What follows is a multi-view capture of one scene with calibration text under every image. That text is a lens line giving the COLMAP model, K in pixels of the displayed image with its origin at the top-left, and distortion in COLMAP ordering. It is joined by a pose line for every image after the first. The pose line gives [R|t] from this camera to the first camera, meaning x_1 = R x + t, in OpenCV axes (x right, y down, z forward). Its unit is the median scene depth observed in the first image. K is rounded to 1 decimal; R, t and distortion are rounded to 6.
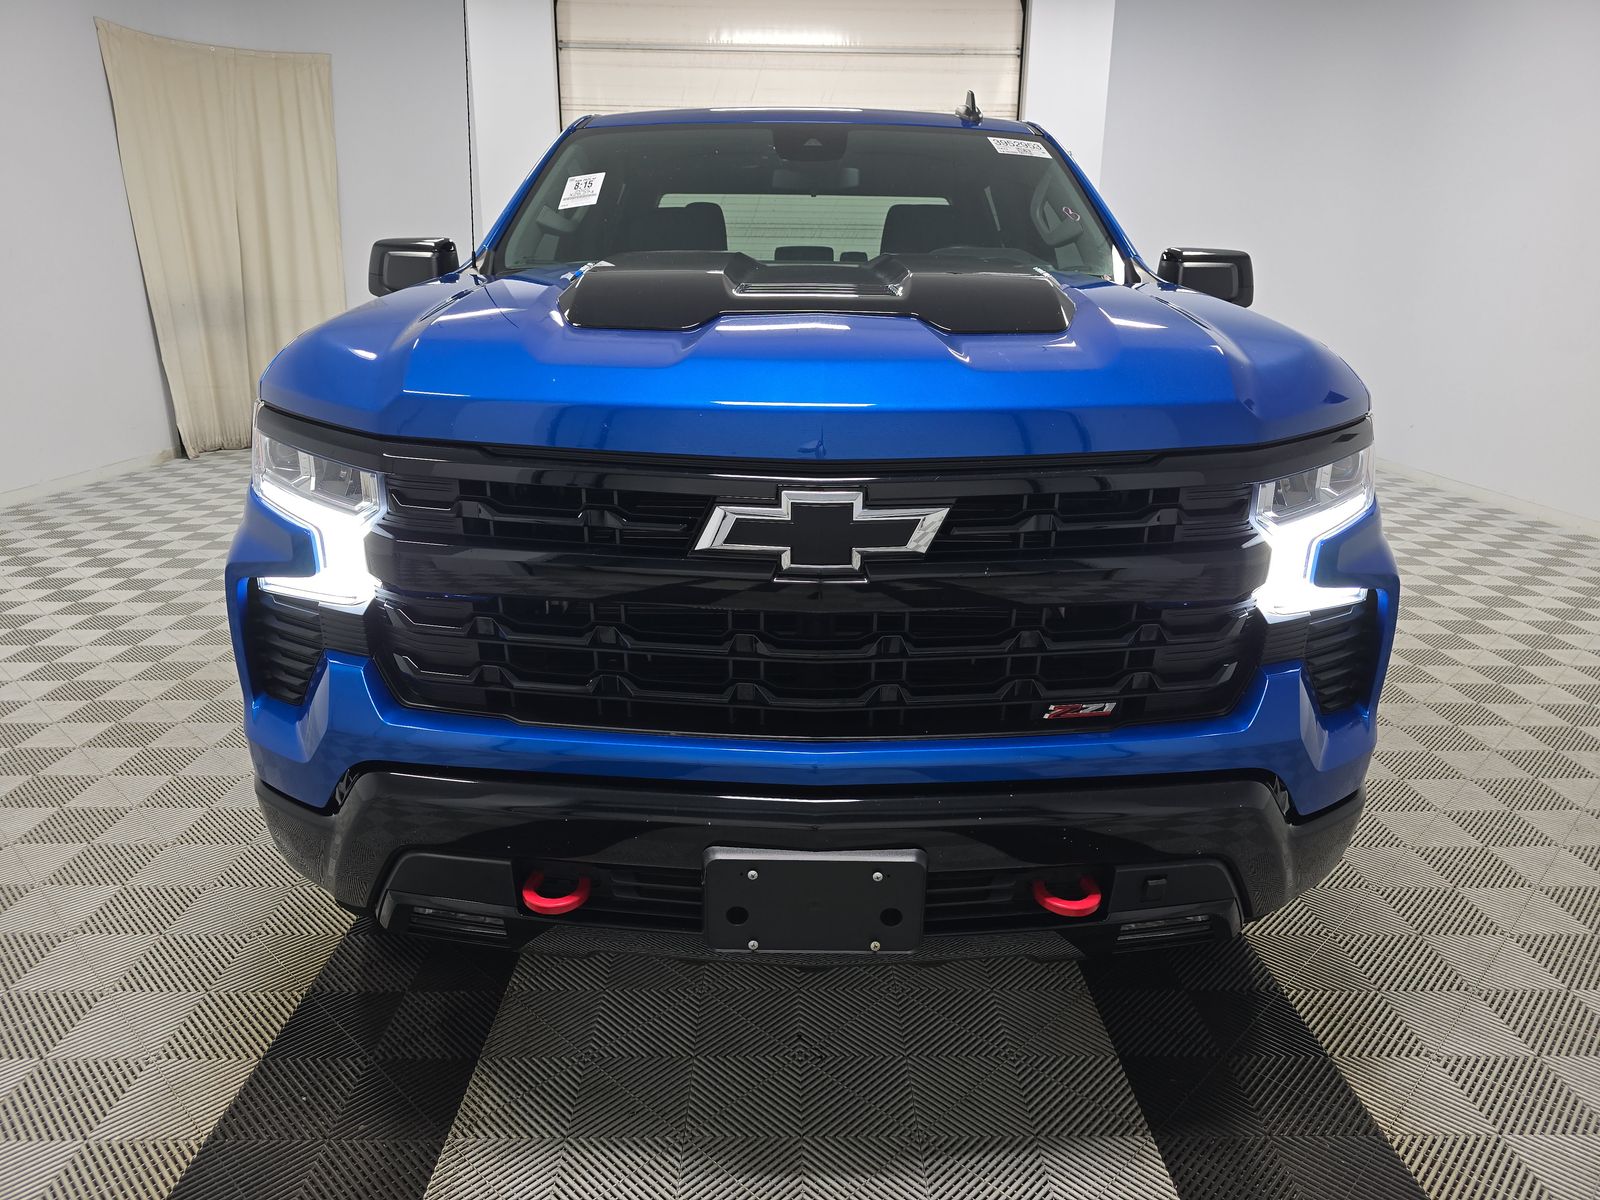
lens RADIAL K [[1088.9, 0, 804.5], [0, 1088.9, 598.9], [0, 0, 1]] dist [0.017417, -0.004740]
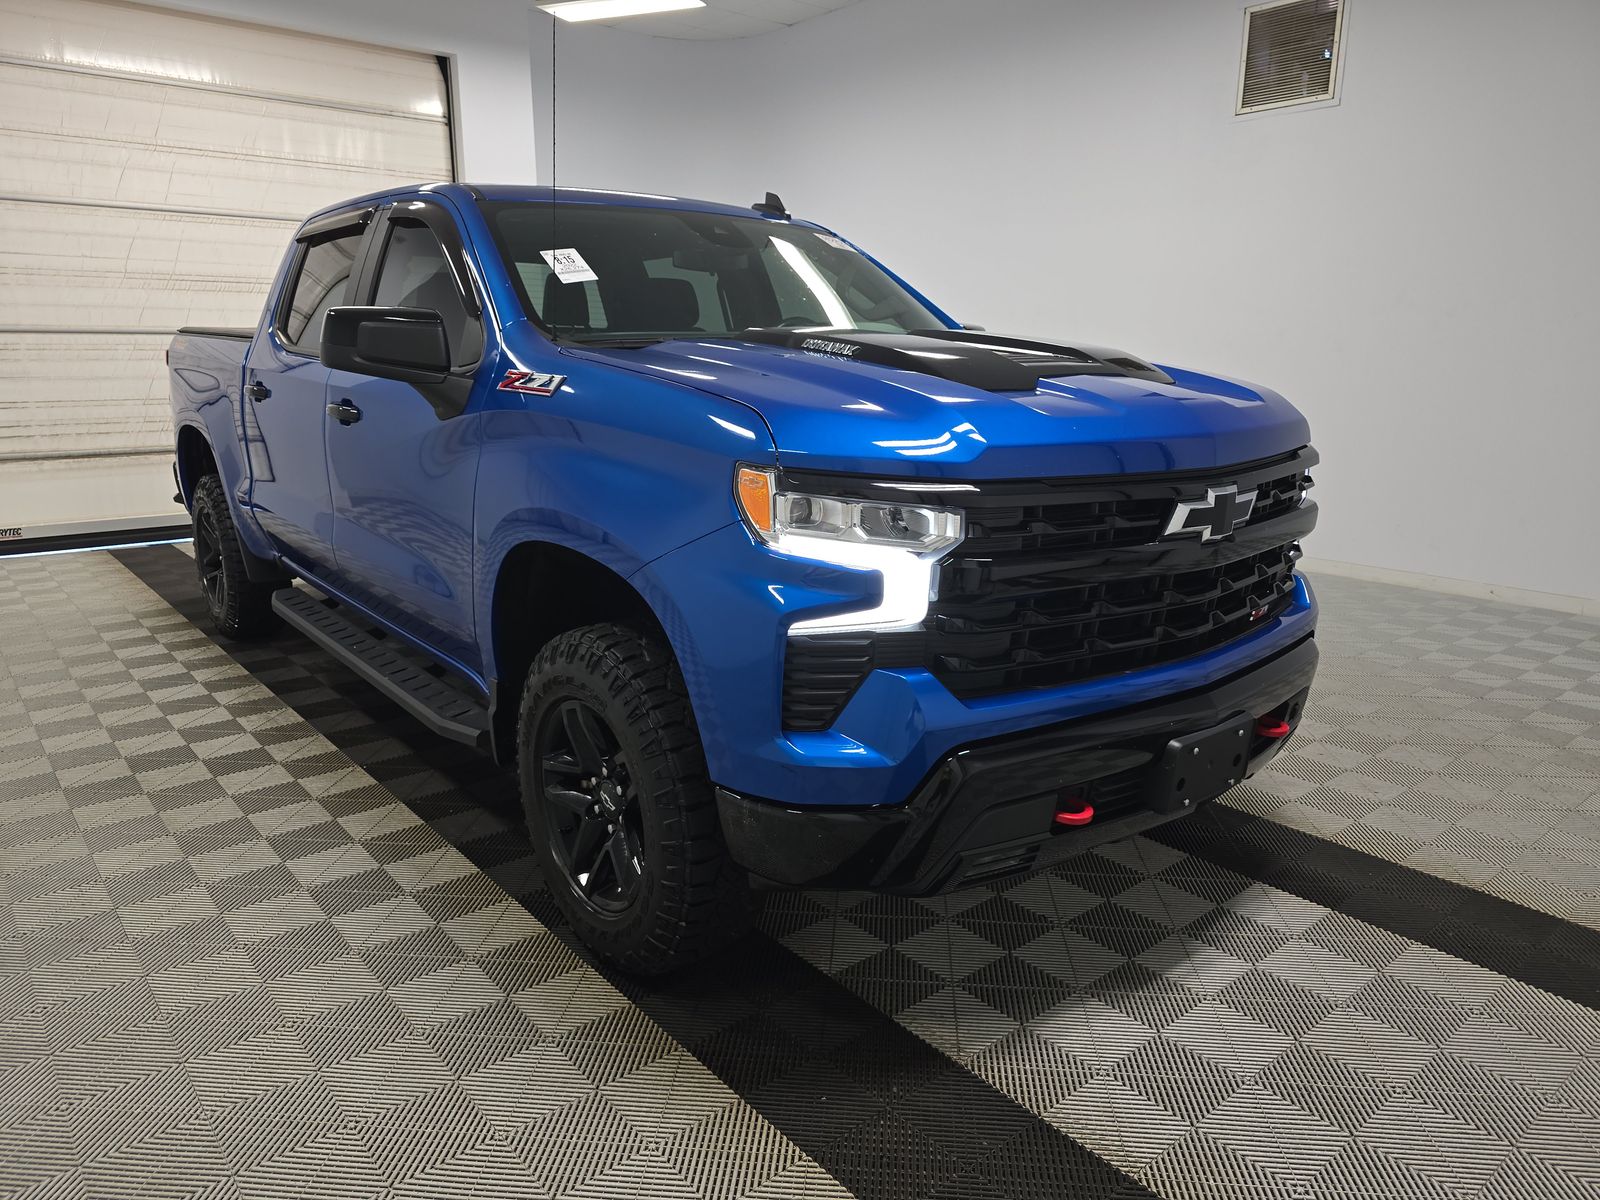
lens RADIAL K [[1088.9, 0, 804.5], [0, 1088.9, 598.9], [0, 0, 1]] dist [0.017417, -0.004740]
pose [[0.775289, -0.152140, 0.613010, -1.344037], [0.179427, 0.983621, 0.017195, -0.070912], [-0.605585, 0.096660, 0.789888, 0.132035]]
